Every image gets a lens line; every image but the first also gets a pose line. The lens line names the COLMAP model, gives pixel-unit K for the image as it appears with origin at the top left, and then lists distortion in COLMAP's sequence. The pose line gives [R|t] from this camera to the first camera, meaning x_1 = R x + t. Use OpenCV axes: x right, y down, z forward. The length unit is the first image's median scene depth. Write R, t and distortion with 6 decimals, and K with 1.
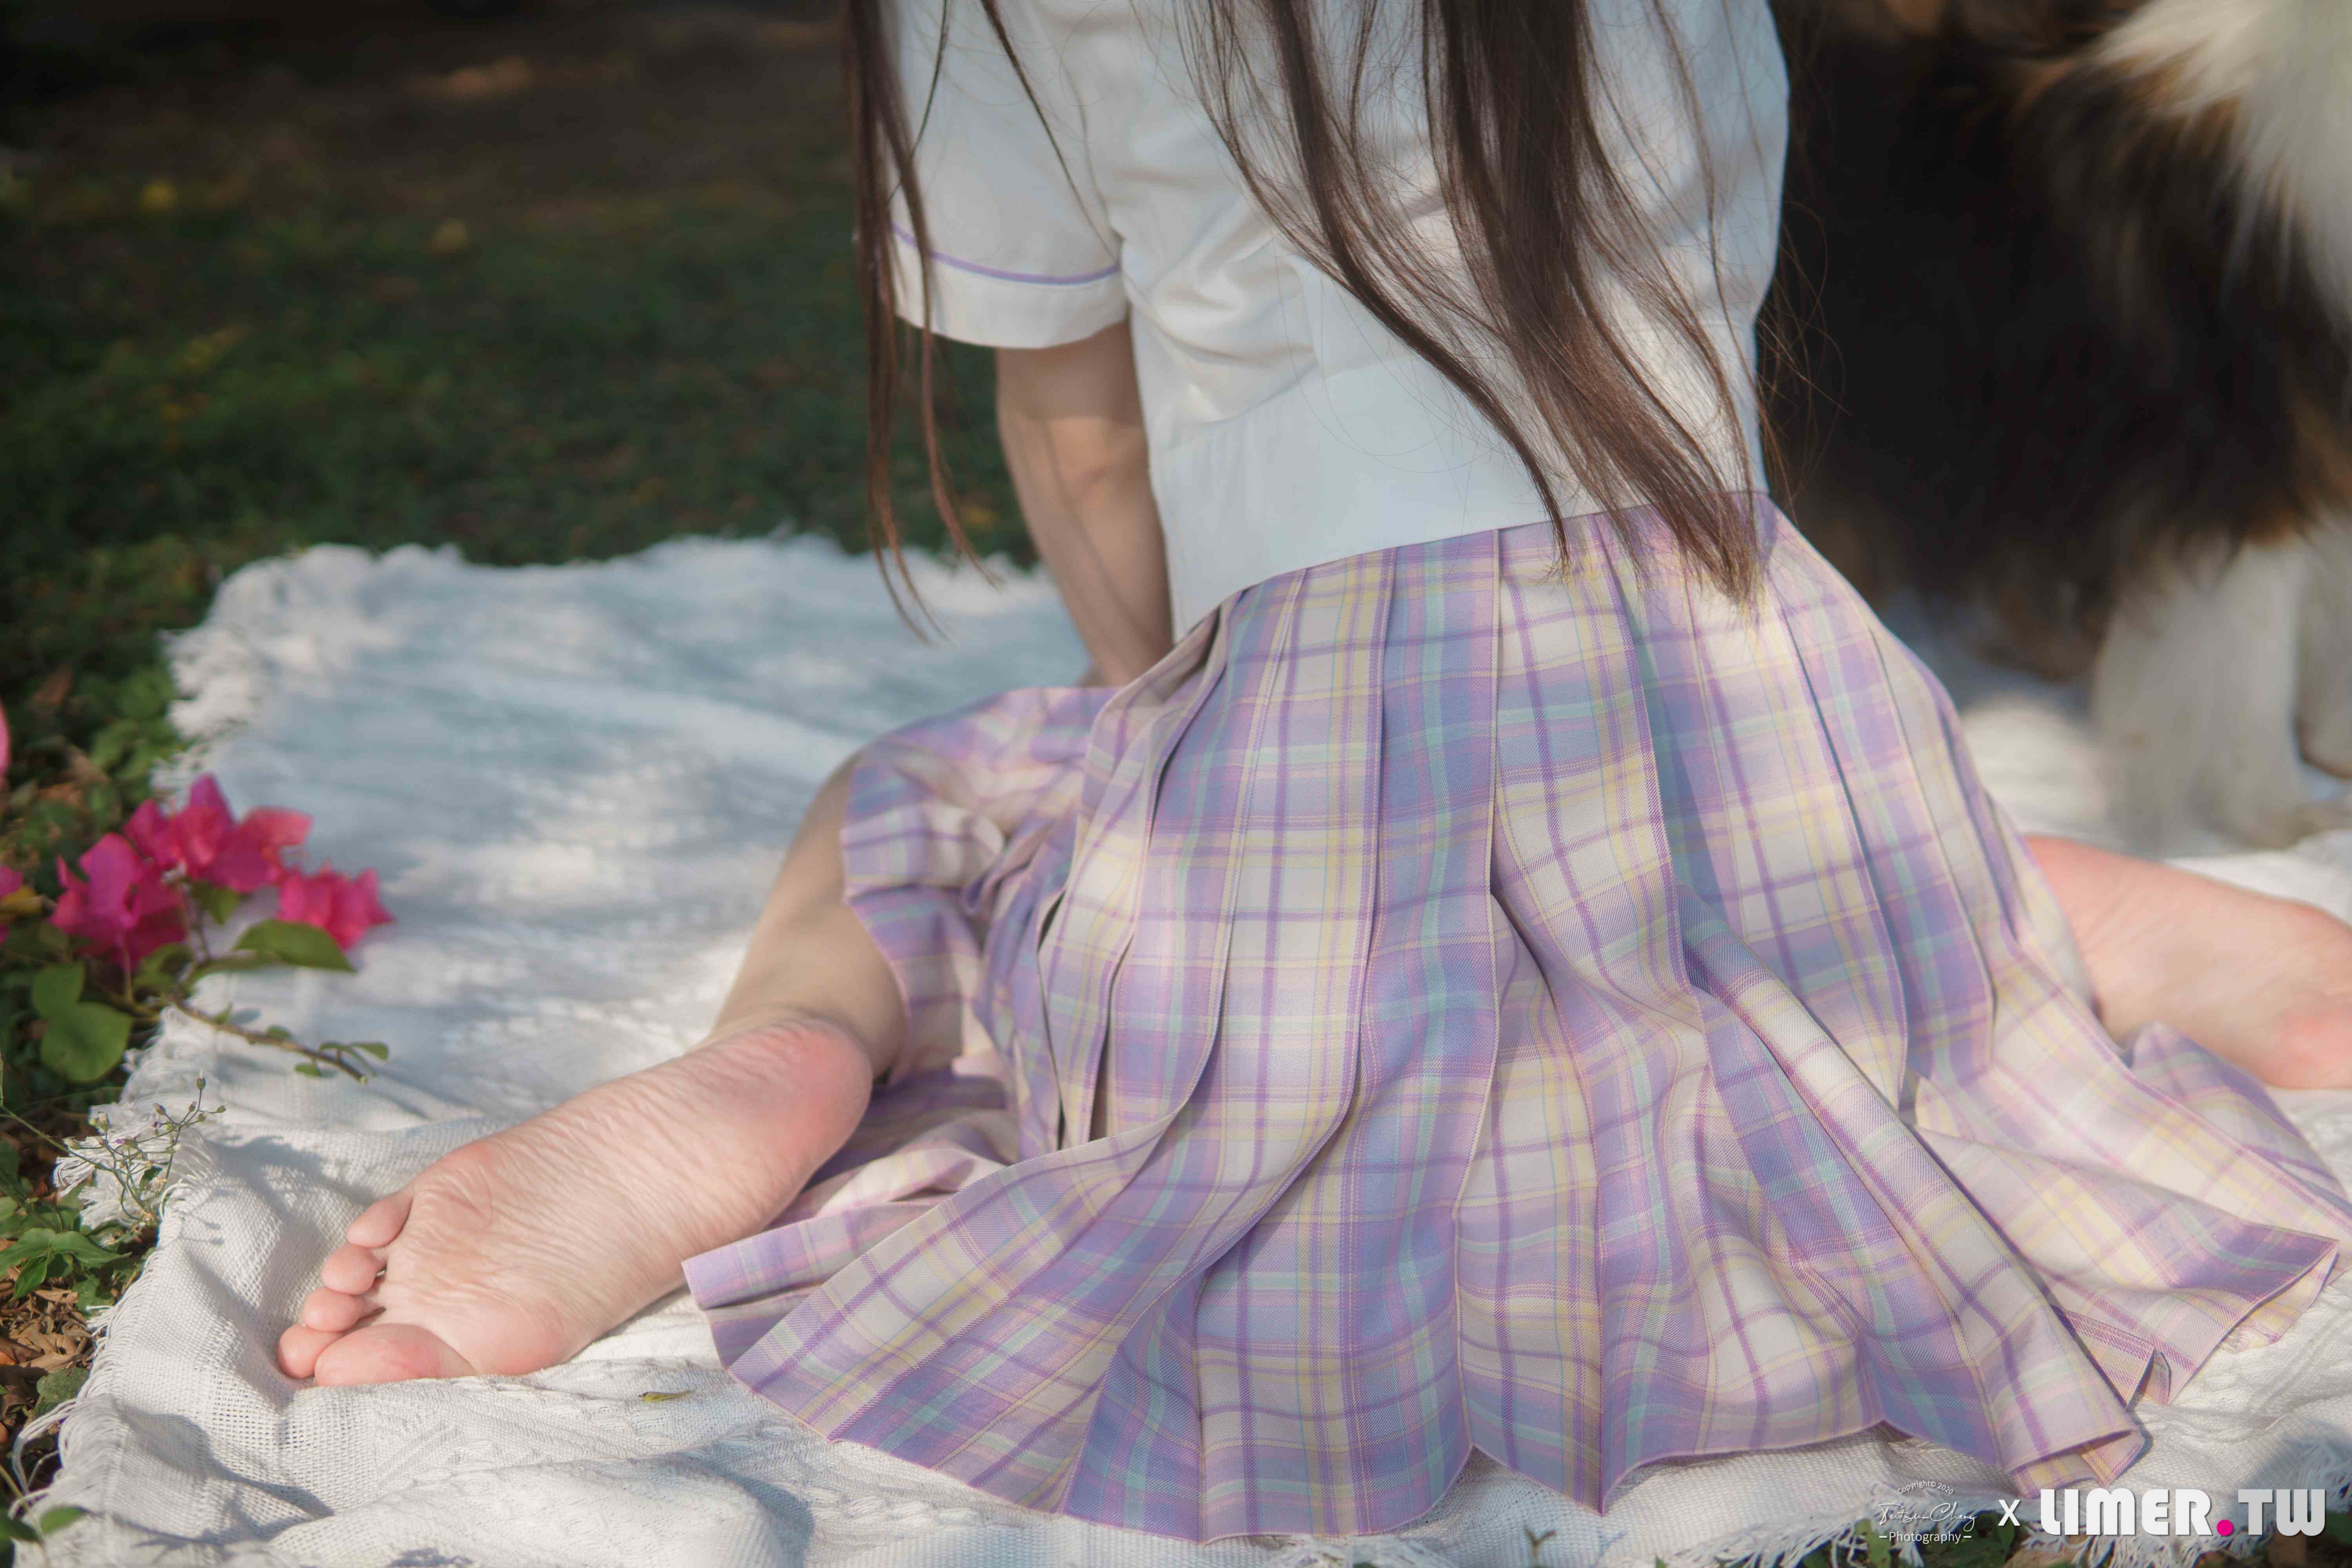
lens RADIAL K [[3223.9, 0, 1178.7], [0, 3223.9, 756.2], [0, 0, 1]] dist [-0.155303, -0.111244]
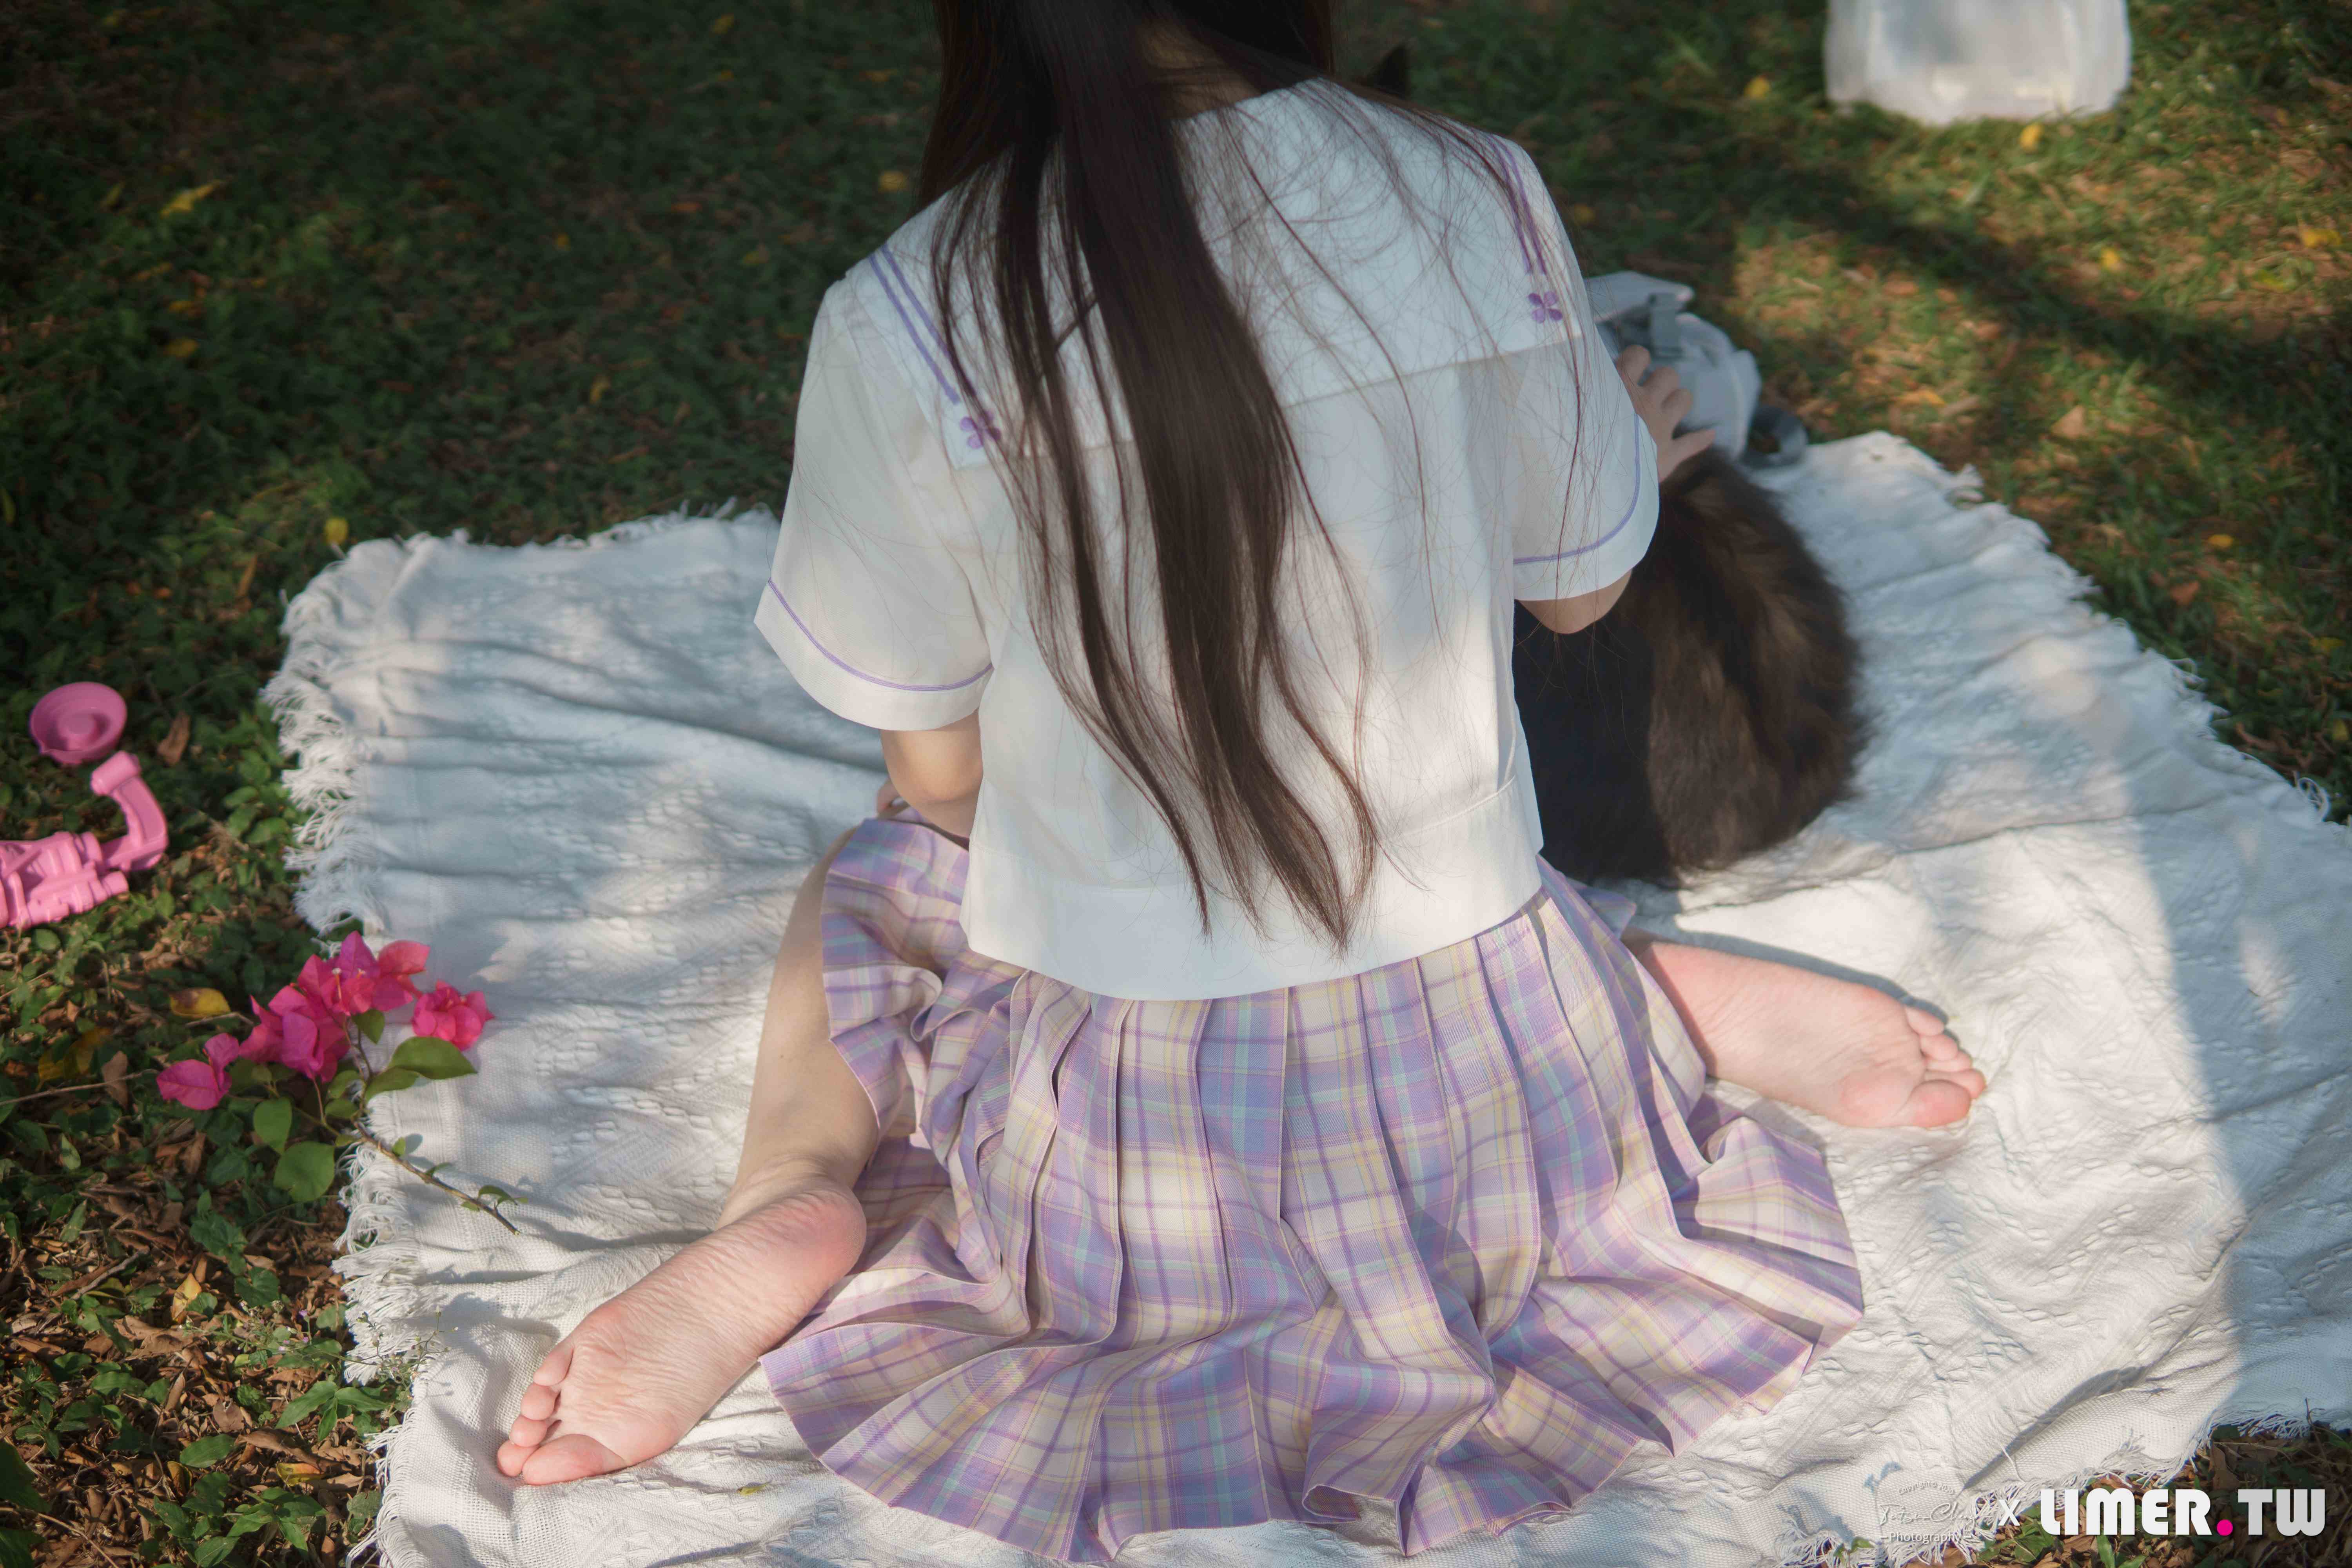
lens RADIAL K [[3169.4, 0, 1176.0], [0, 3169.4, 784.0], [0, 0, 1]] dist [-0.161132, -0.154041]
pose [[0.998658, -0.027844, 0.043671, -0.010955], [0.016092, 0.968278, 0.249356, -0.488123], [-0.049229, -0.248319, 0.967427, -0.390695]]
